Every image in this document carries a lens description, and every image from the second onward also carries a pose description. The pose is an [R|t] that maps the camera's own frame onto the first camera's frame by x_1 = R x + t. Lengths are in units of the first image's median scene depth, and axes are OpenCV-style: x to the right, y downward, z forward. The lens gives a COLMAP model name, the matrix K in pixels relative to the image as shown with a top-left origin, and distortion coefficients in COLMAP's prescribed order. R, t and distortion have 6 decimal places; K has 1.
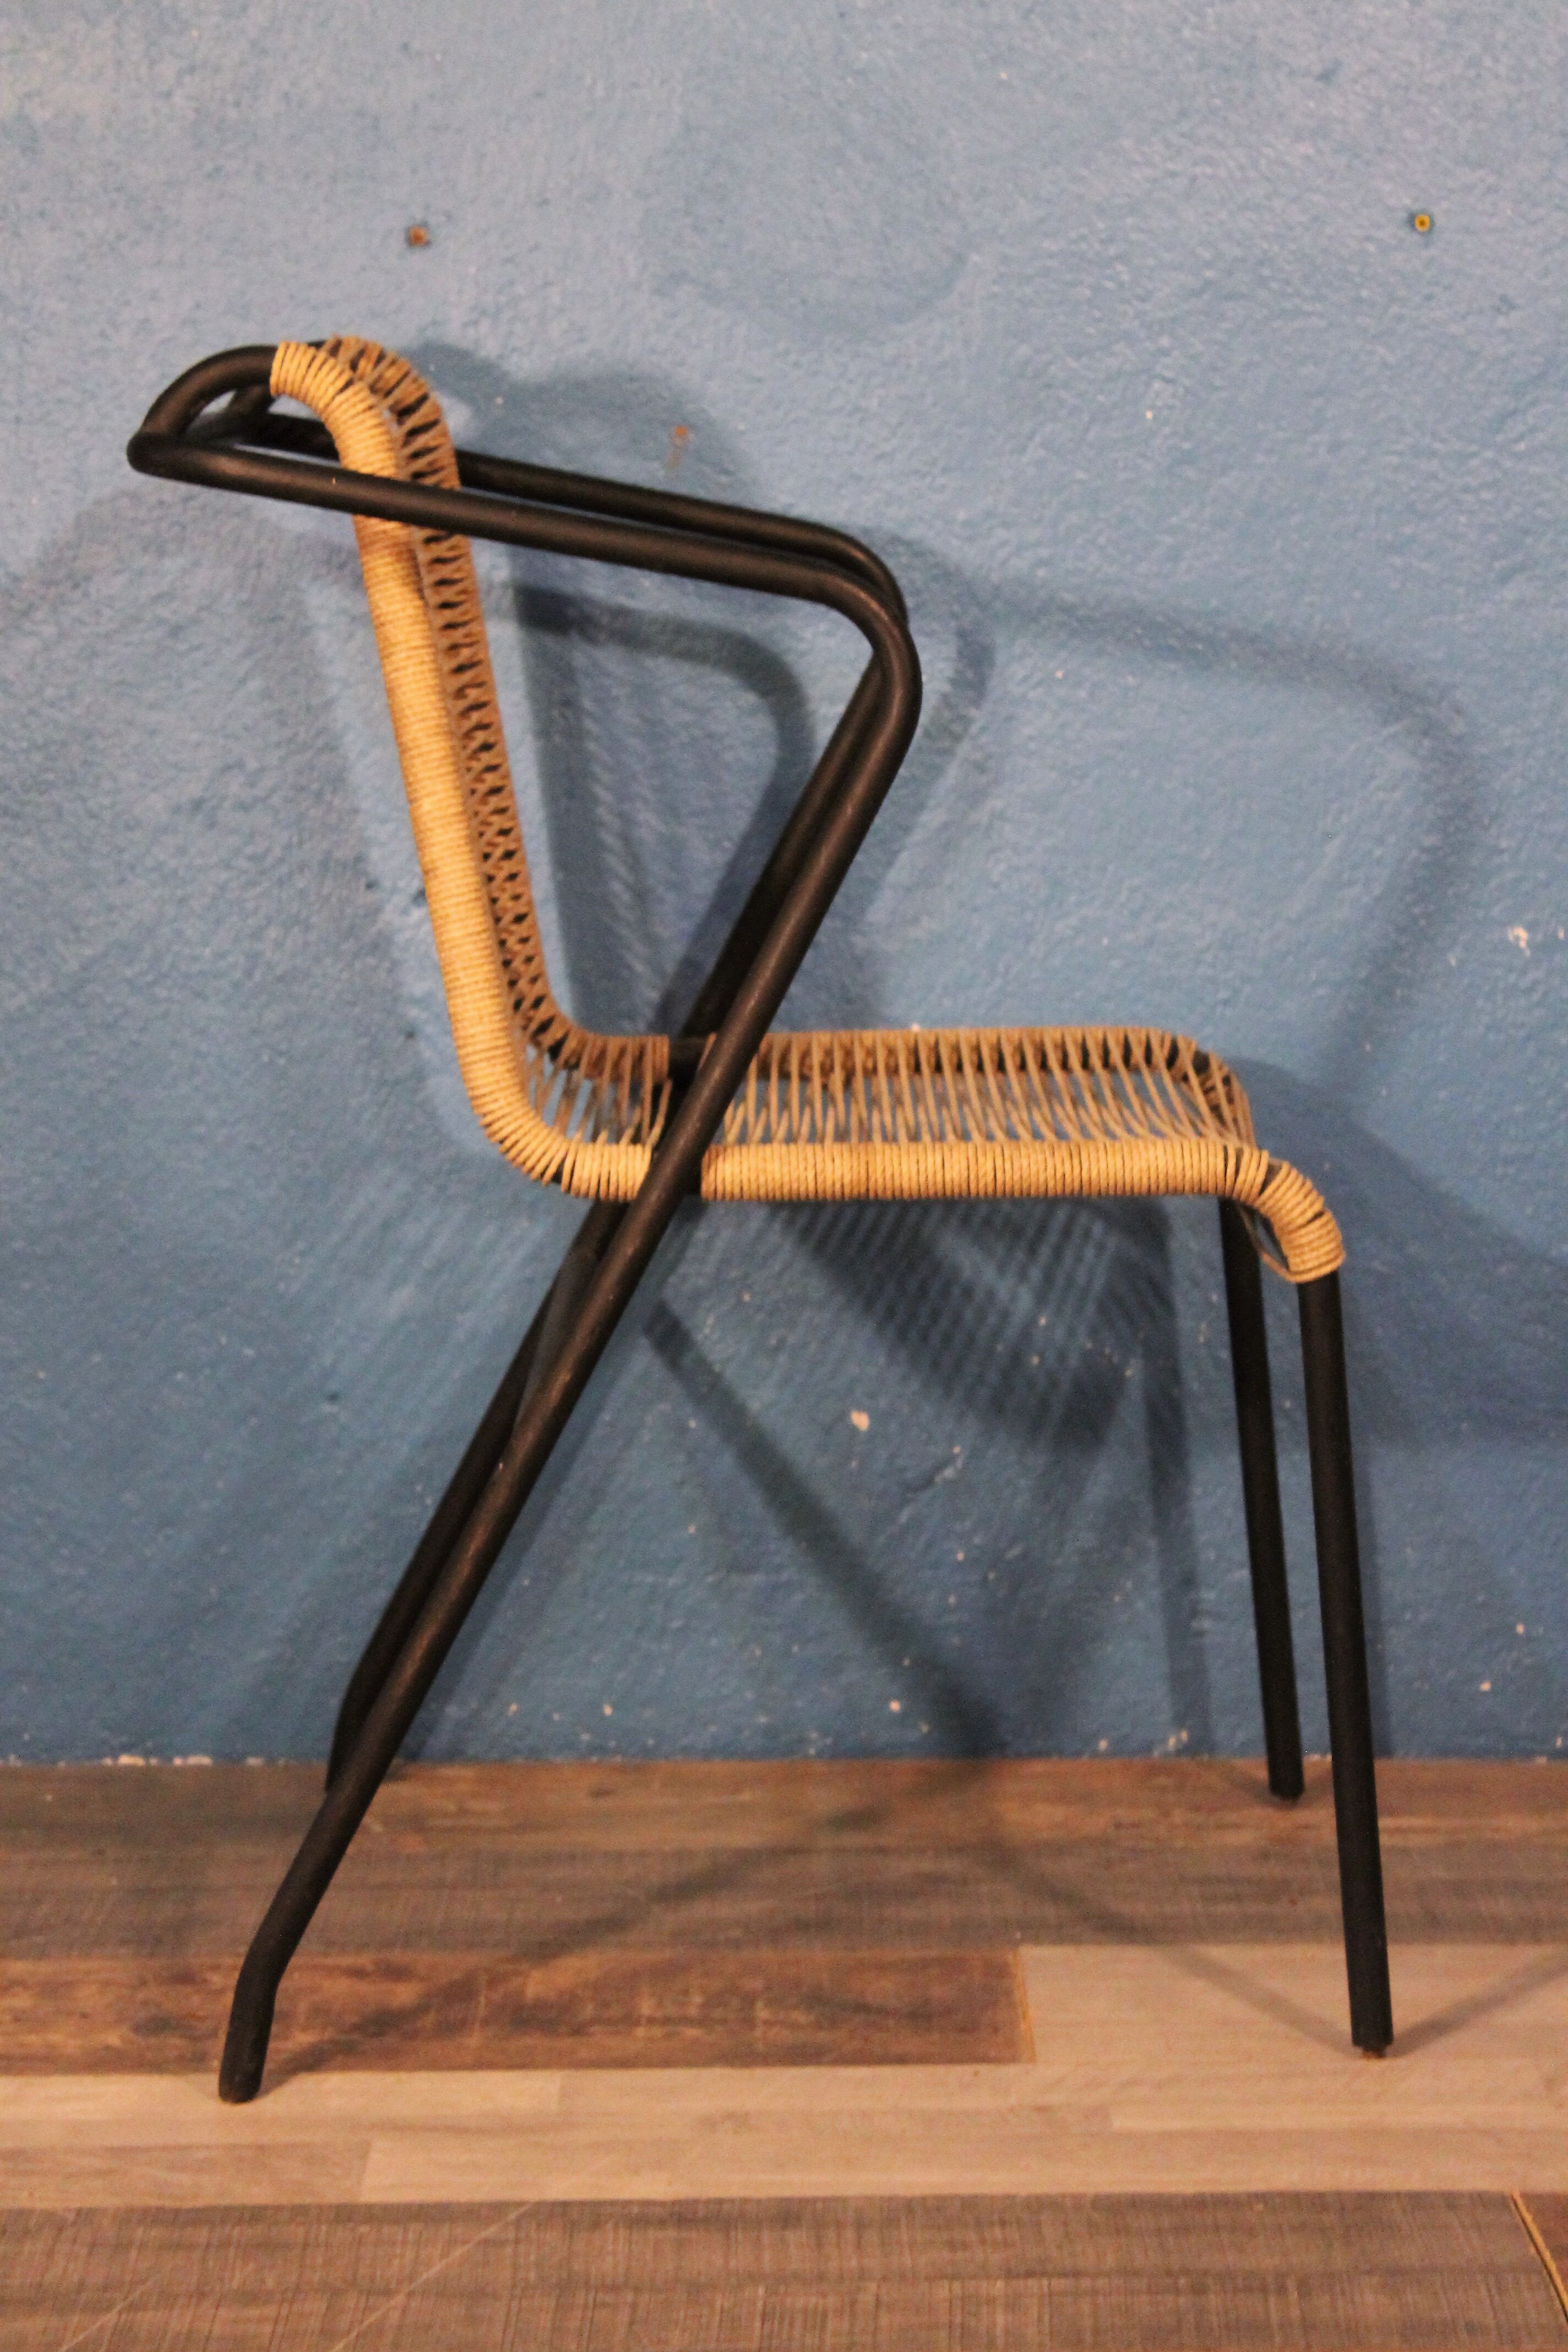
lens RADIAL K [[7095.5, 0, 824.8], [0, 7095.5, 1120.9], [0, 0, 1]] dist [0.178923, 0.000000]
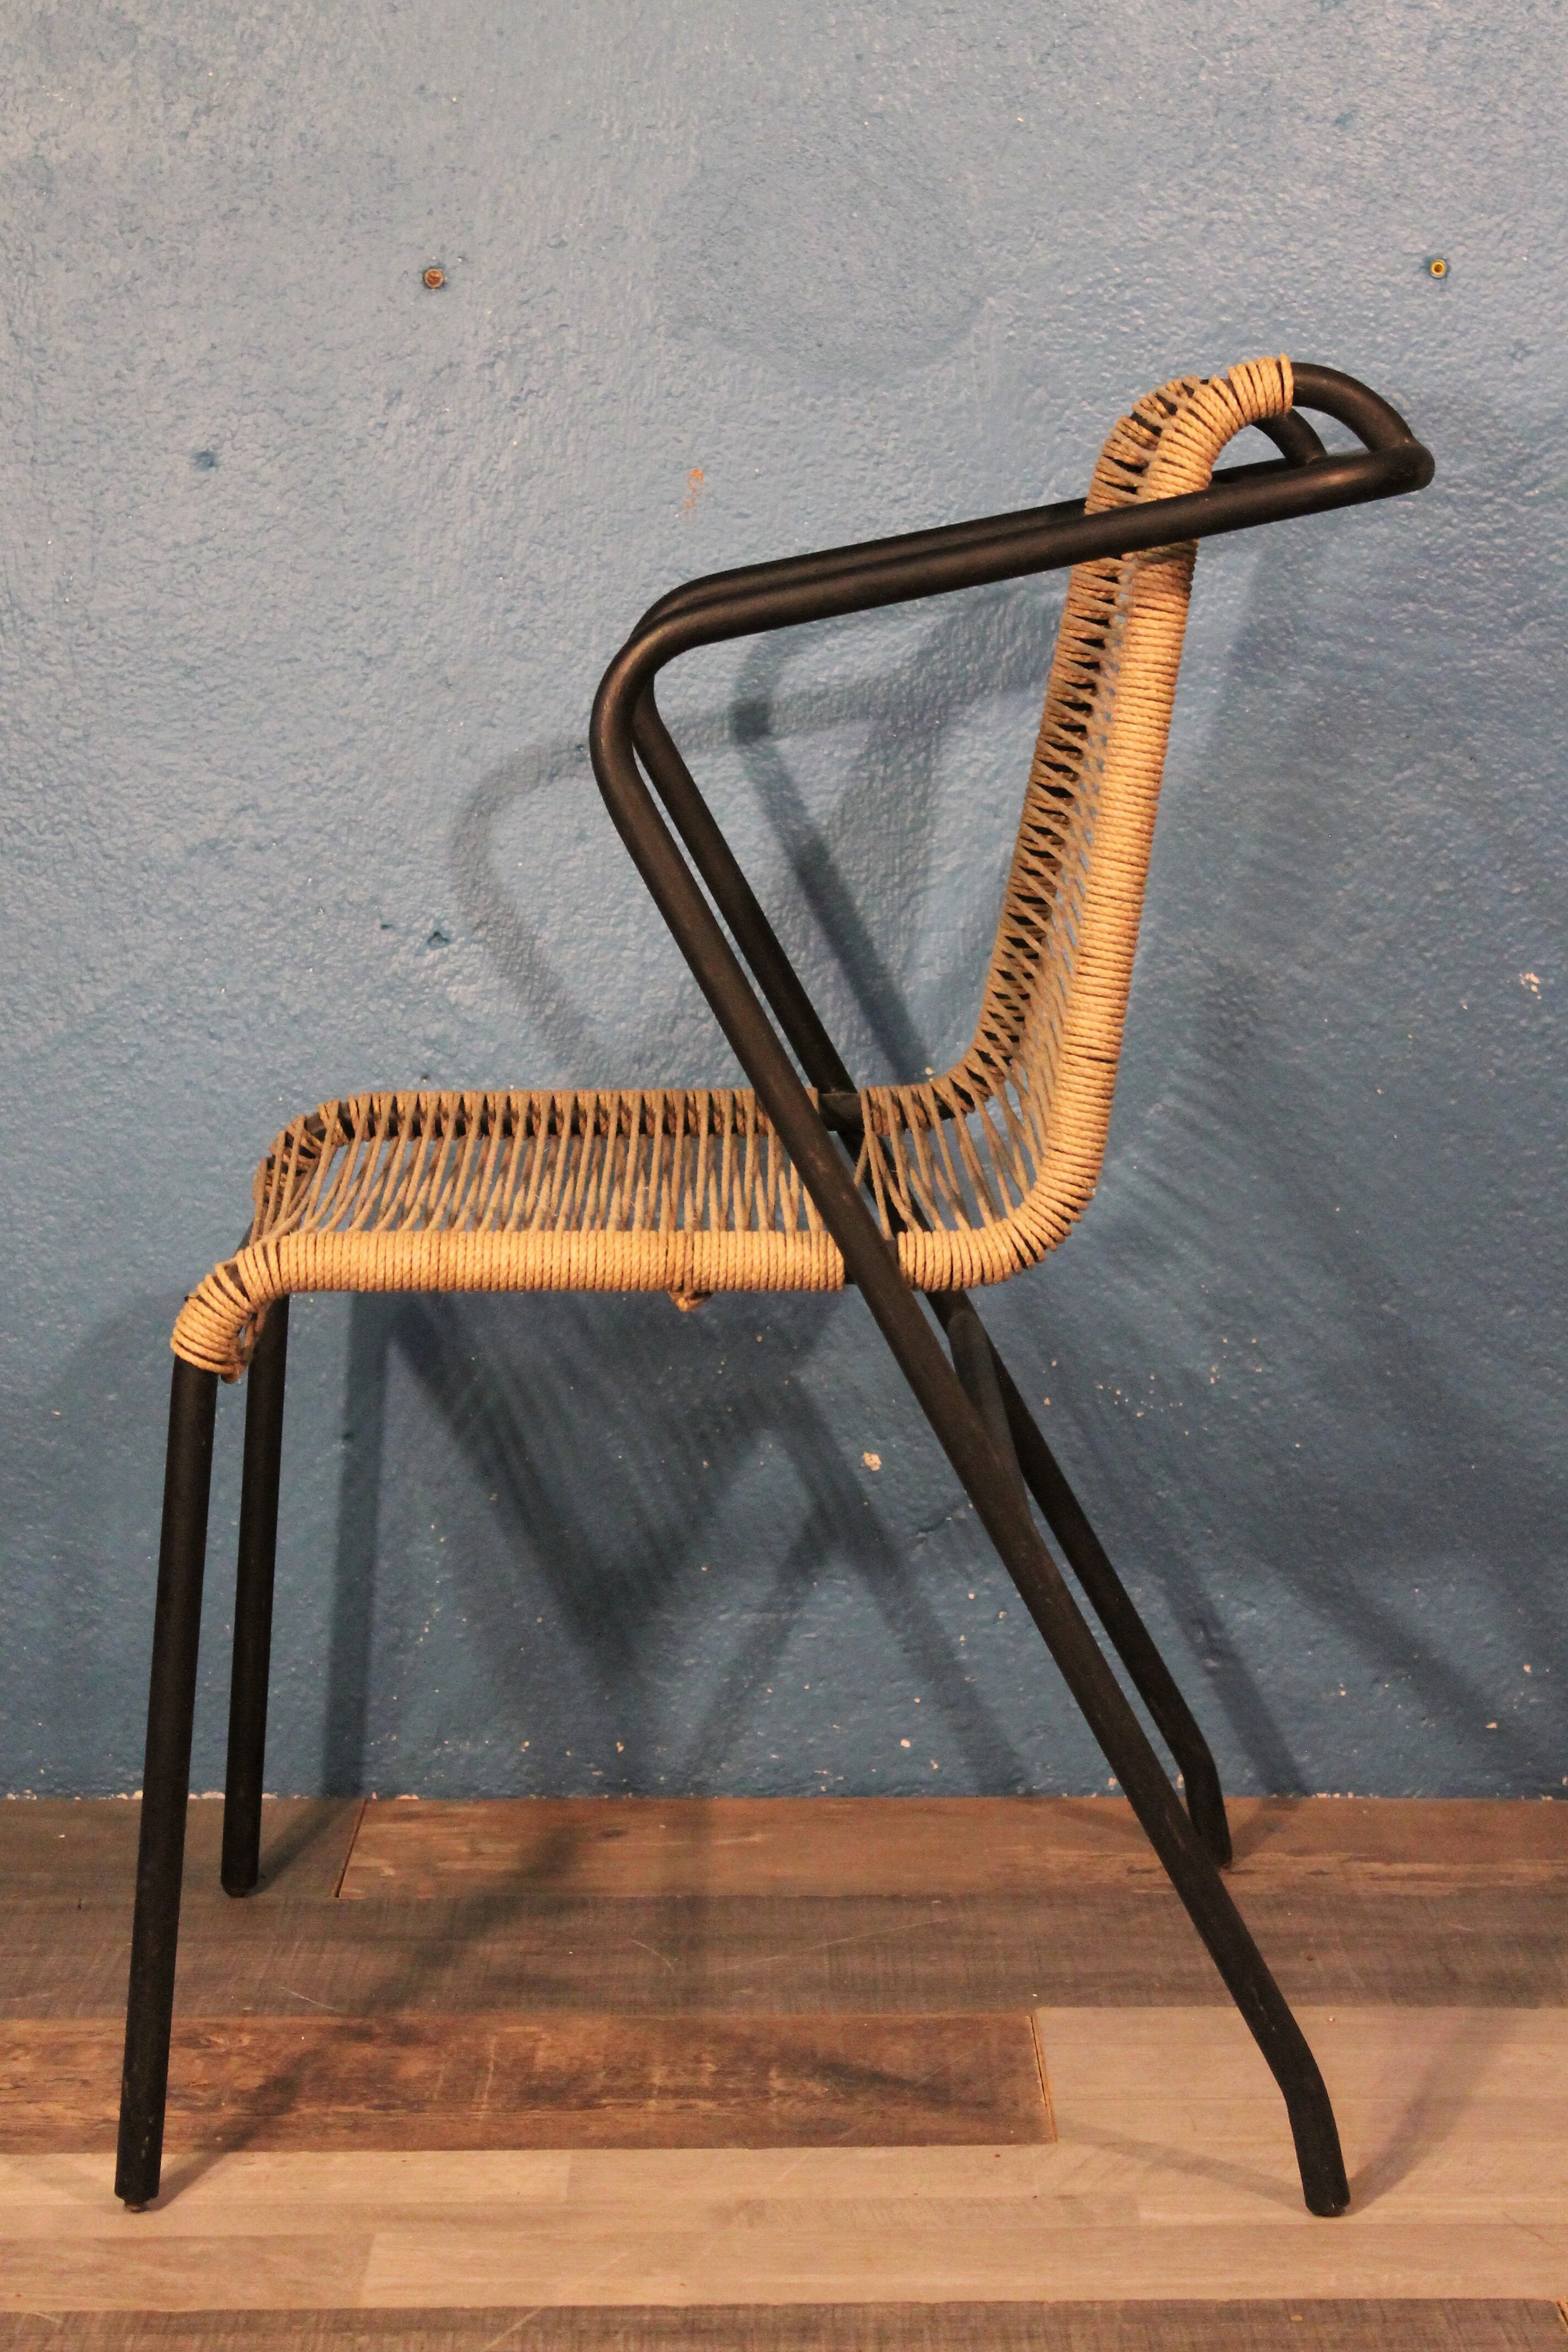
lens RADIAL K [[5997.1, 0, 841.9], [0, 5997.1, 1131.5], [0, 0, 1]] dist [0.120125, 0.000000]
pose [[0.999980, 0.002726, 0.005740, -0.004371], [-0.002760, 0.999979, 0.005921, -0.009553], [-0.005723, -0.005937, 0.999966, 0.153968]]
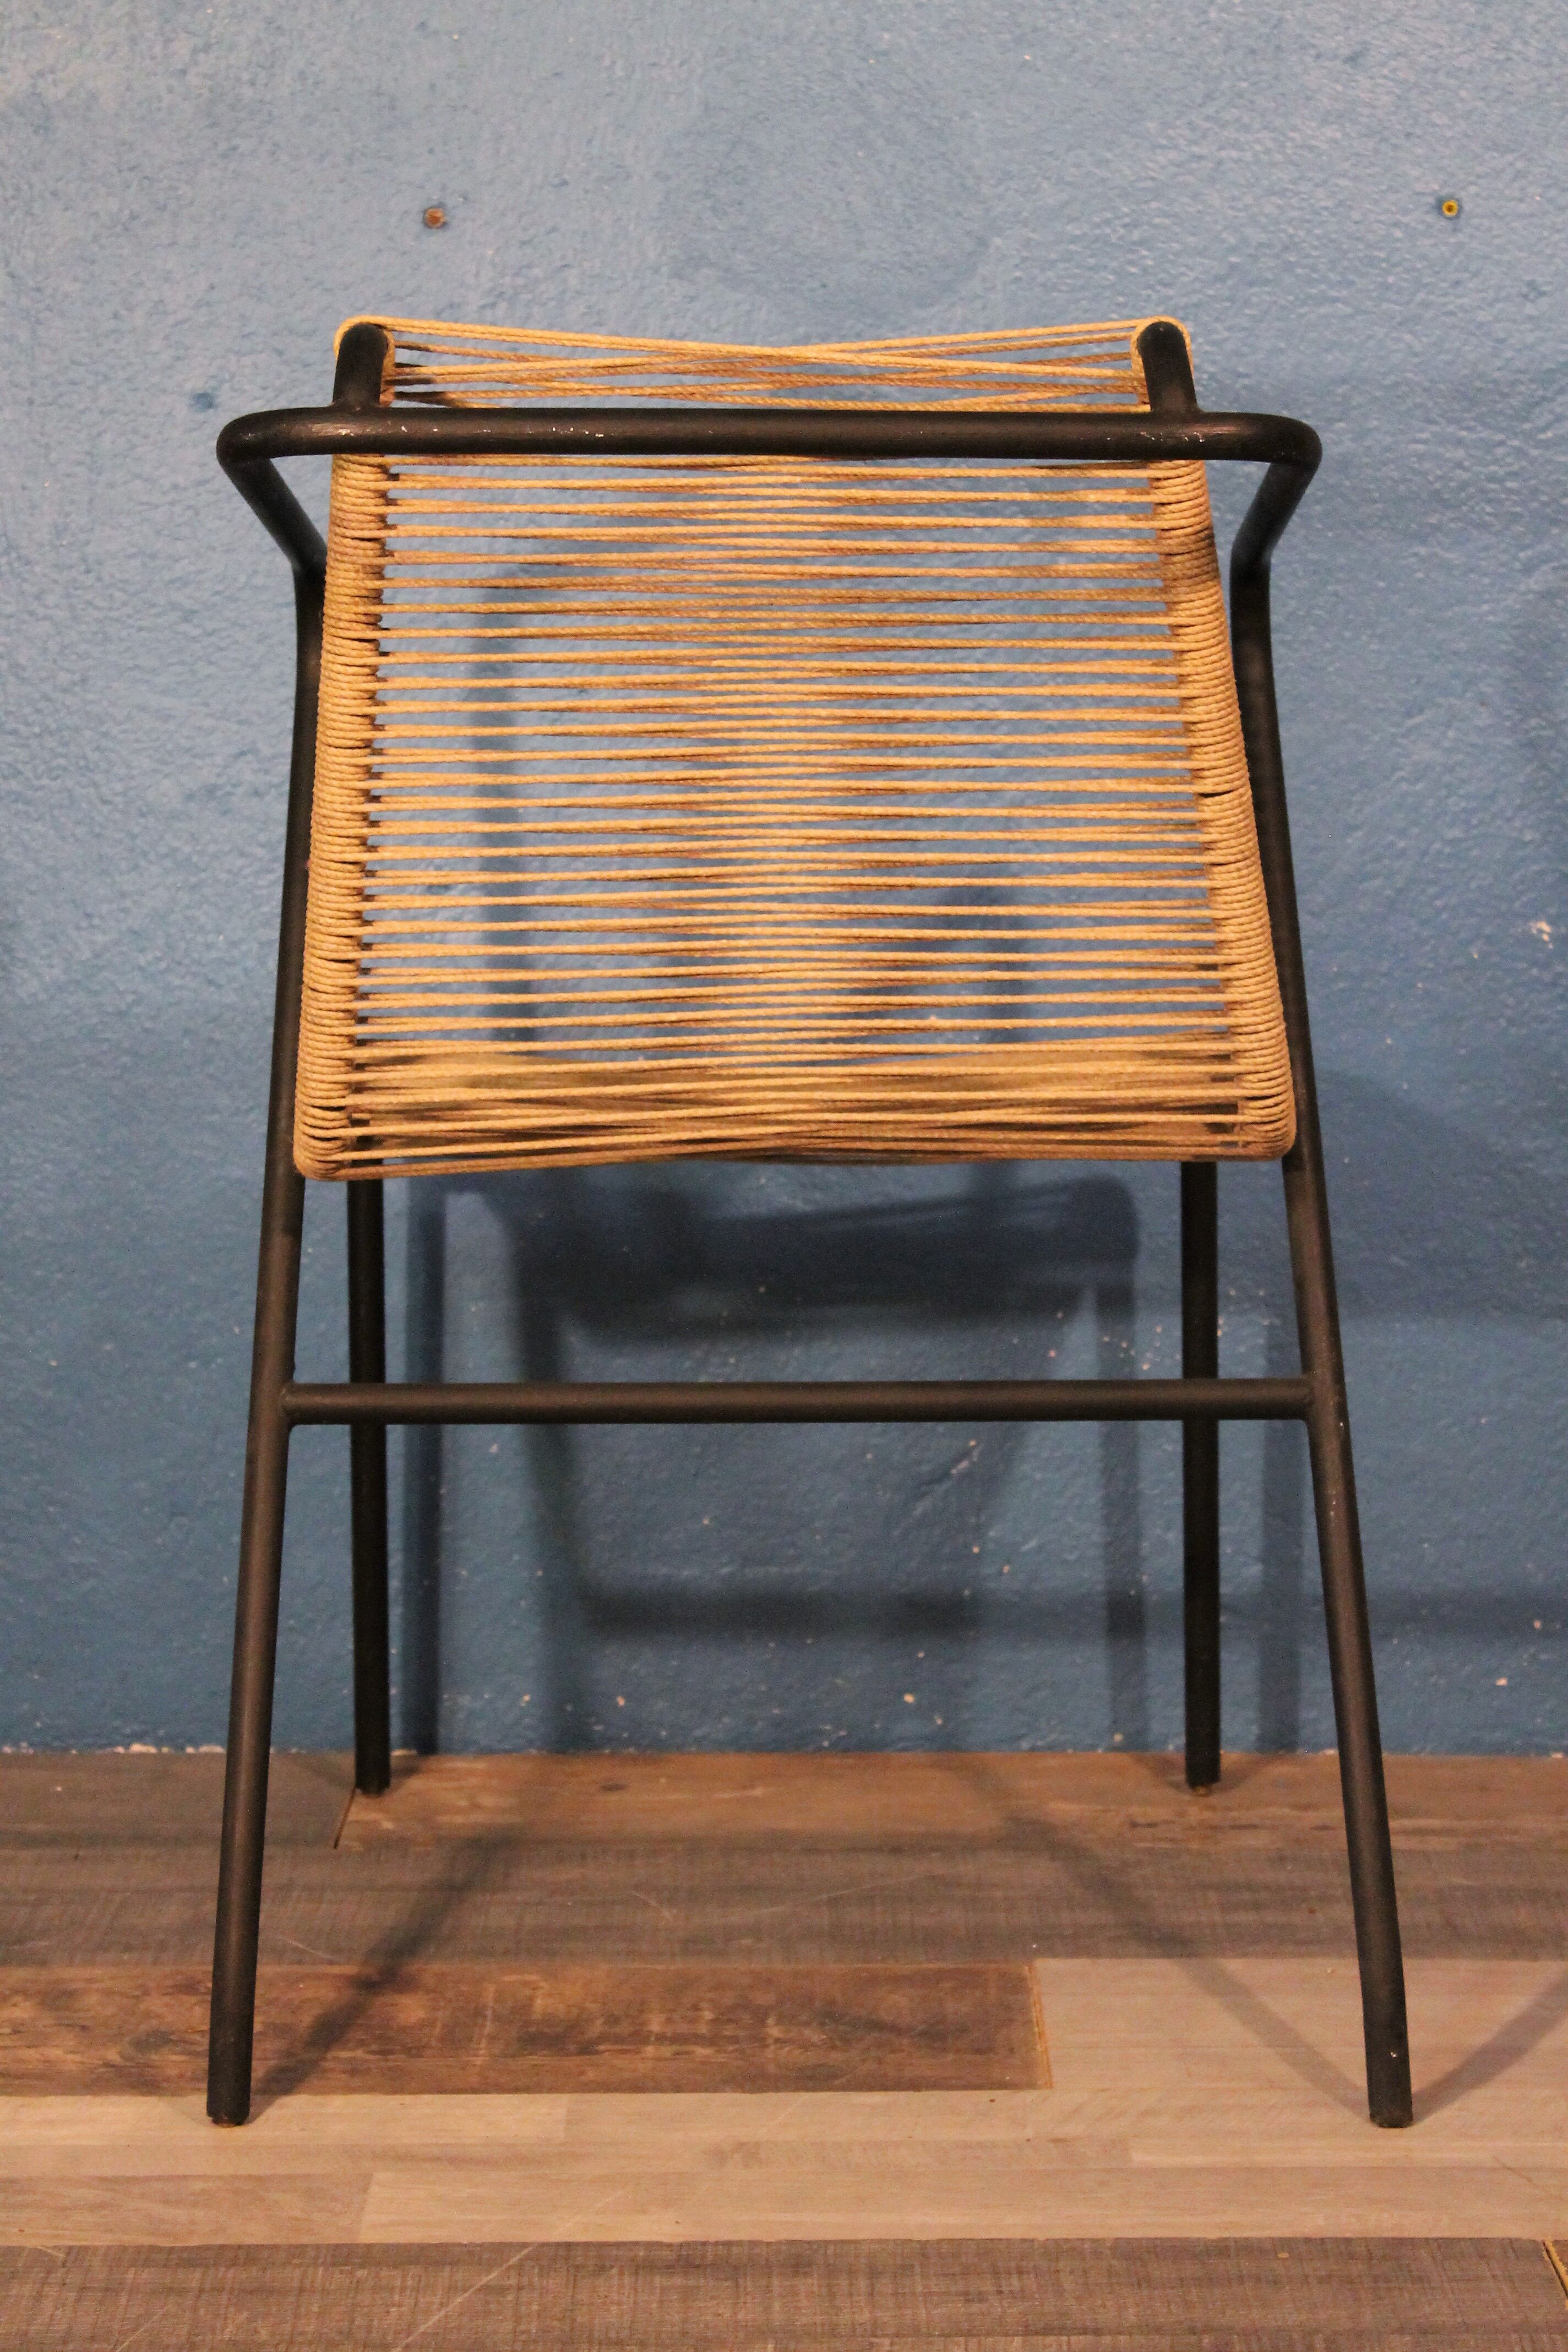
lens RADIAL K [[6480.5, 0, 823.5], [0, 6480.5, 1145.2], [0, 0, 1]] dist [0.150898, 0.000000]
pose [[0.999985, 0.004636, -0.002739, -0.000021], [-0.004590, 0.999848, 0.016848, -0.010772], [0.002817, -0.016835, 0.999854, 0.093658]]
